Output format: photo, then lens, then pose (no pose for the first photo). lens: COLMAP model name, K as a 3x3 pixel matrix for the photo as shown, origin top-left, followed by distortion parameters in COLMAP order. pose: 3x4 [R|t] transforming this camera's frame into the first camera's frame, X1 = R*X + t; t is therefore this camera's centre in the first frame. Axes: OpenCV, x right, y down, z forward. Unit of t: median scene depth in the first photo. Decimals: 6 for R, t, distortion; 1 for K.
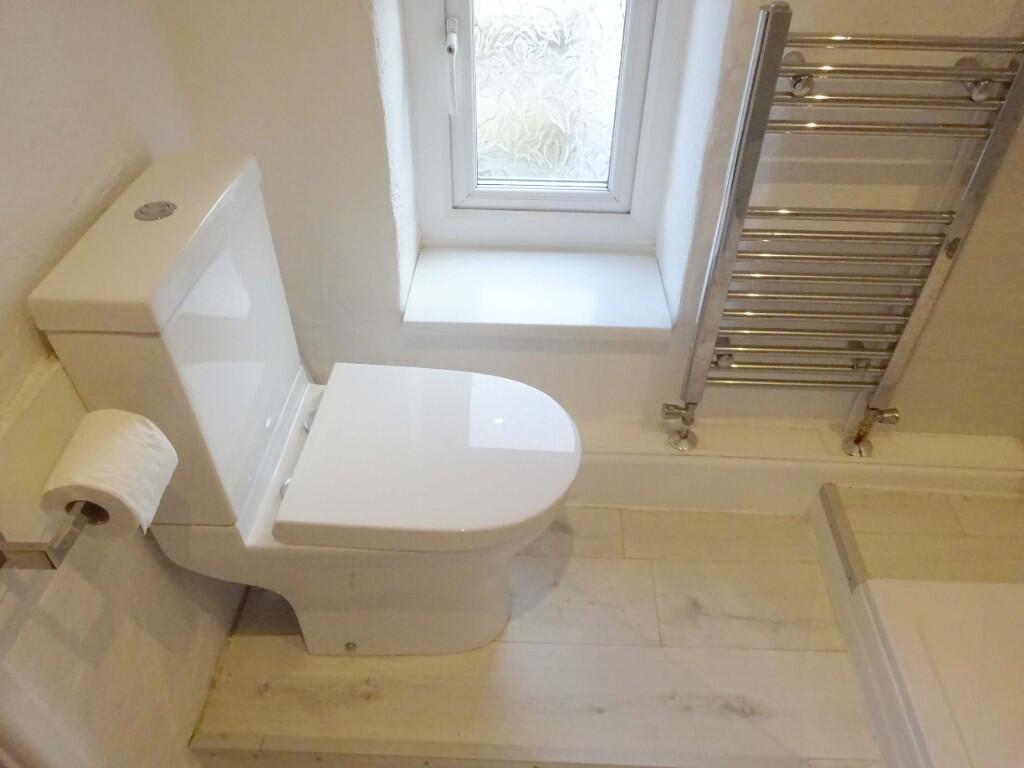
lens RADIAL K [[754.0, 0, 512.0], [0, 754.0, 384.0], [0, 0, 1]] dist [0.002848, 0.001220]
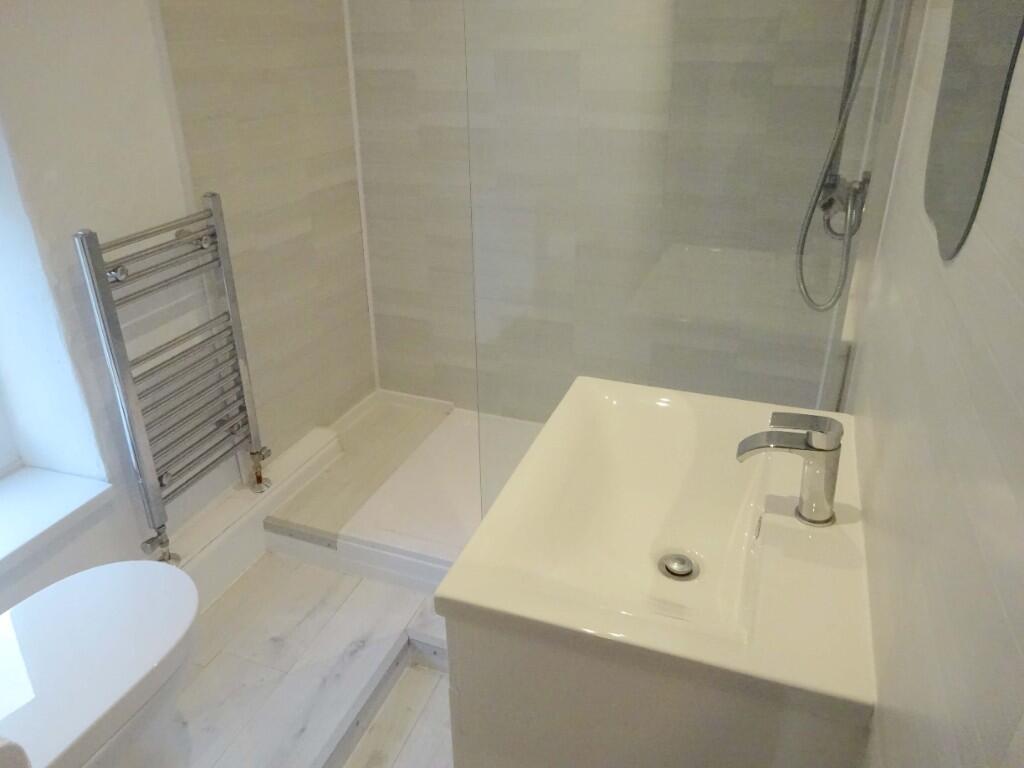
lens RADIAL K [[768.6, 0, 512.0], [0, 768.6, 384.0], [0, 0, 1]] dist [-0.001405, 0.000059]
pose [[0.317956, -0.424569, 0.847730, -0.578388], [0.632942, 0.760762, 0.143617, 0.032890], [-0.705895, 0.490900, 0.510616, -0.164485]]
